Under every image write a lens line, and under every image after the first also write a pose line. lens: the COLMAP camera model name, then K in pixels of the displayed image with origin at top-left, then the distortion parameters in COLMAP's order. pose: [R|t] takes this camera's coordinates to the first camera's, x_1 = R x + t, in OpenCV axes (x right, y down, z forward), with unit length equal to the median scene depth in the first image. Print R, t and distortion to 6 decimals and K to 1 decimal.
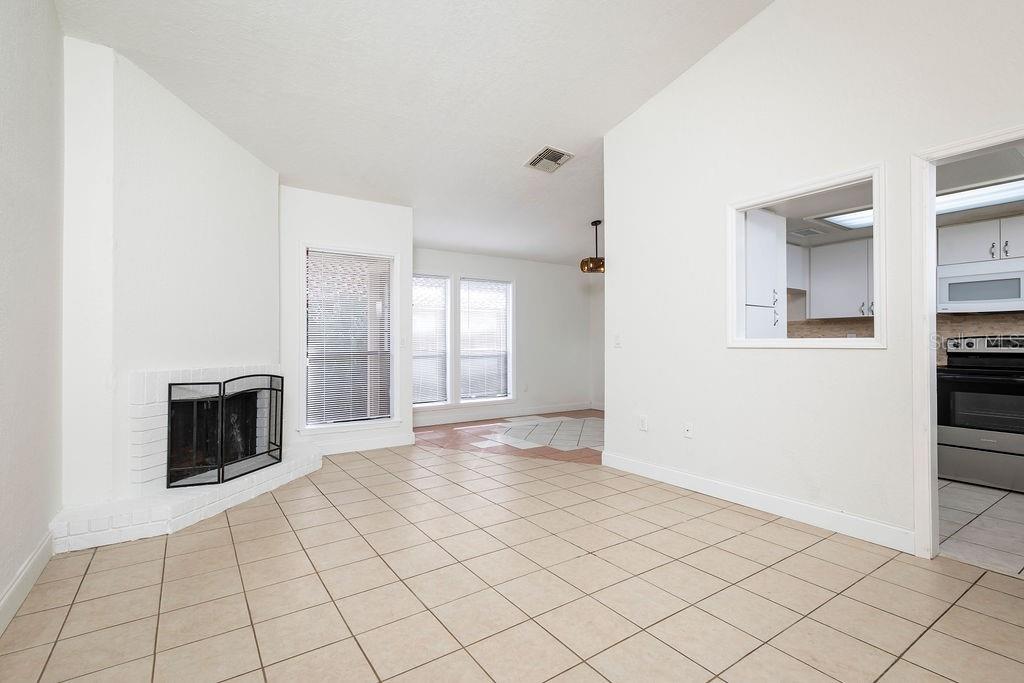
lens RADIAL K [[478.1, 0, 507.6], [0, 478.1, 342.5], [0, 0, 1]] dist [0.010085, -0.004380]
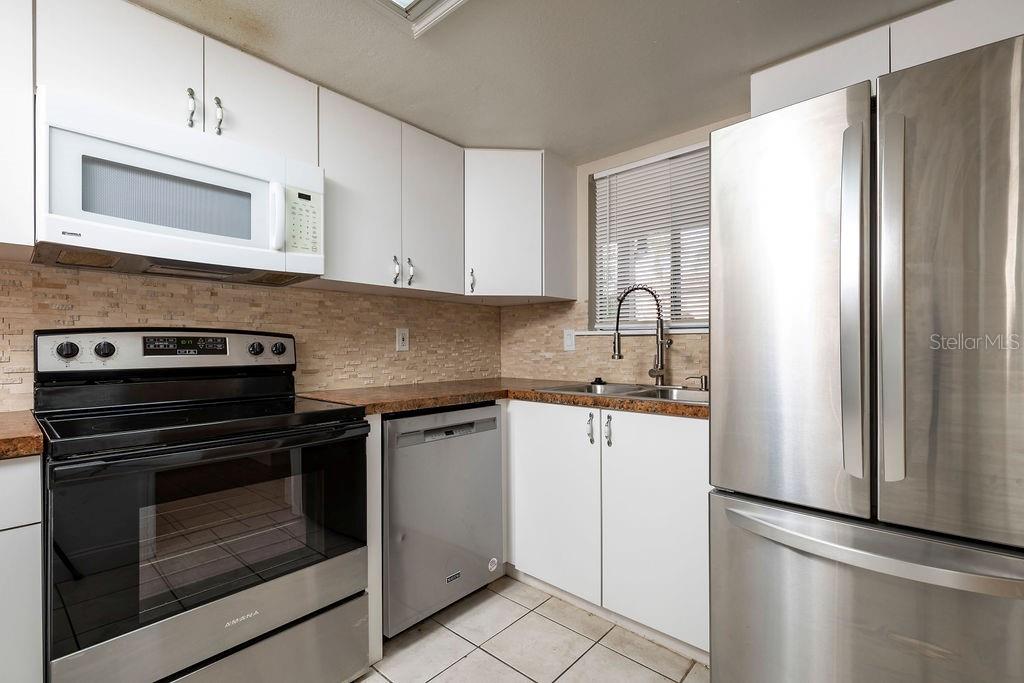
lens RADIAL K [[478.1, 0, 544.6], [0, 478.1, 347.8], [0, 0, 1]] dist [0.010085, -0.004380]
pose [[-0.264012, -0.009683, 0.964471, 0.523637], [-0.006367, 0.999945, 0.008297, -0.001956], [-0.964498, -0.003950, -0.264059, 0.775774]]
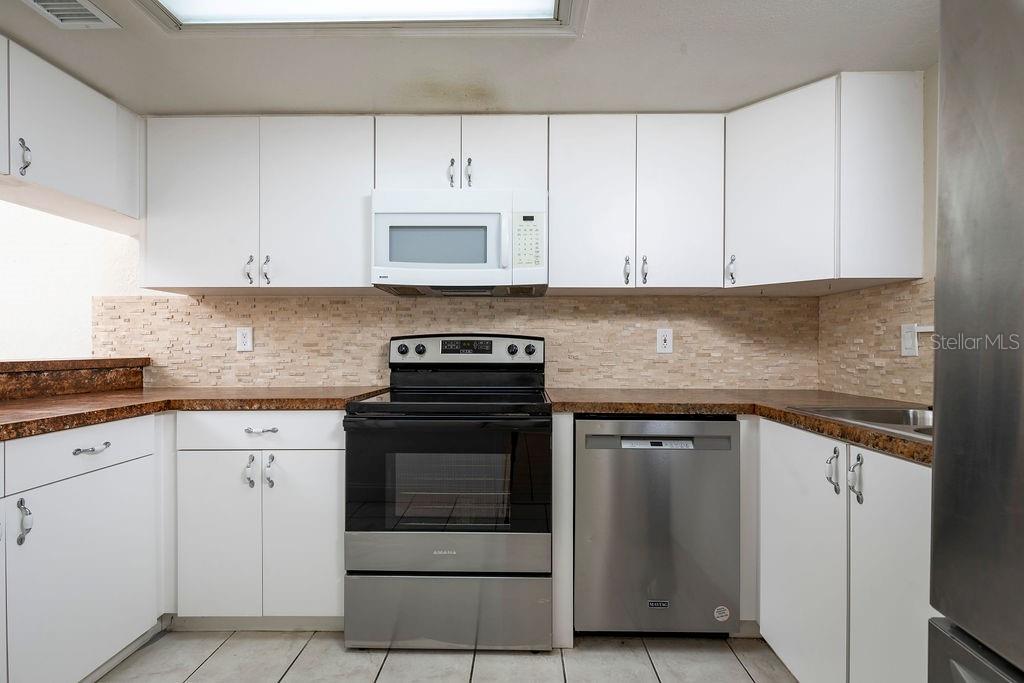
lens RADIAL K [[478.1, 0, 498.4], [0, 478.1, 354.6], [0, 0, 1]] dist [0.010085, -0.004380]
pose [[0.605267, -0.014270, 0.795894, 0.578347], [-0.004698, 0.999758, 0.021498, -0.001417], [-0.796008, -0.016751, 0.605054, 0.596018]]
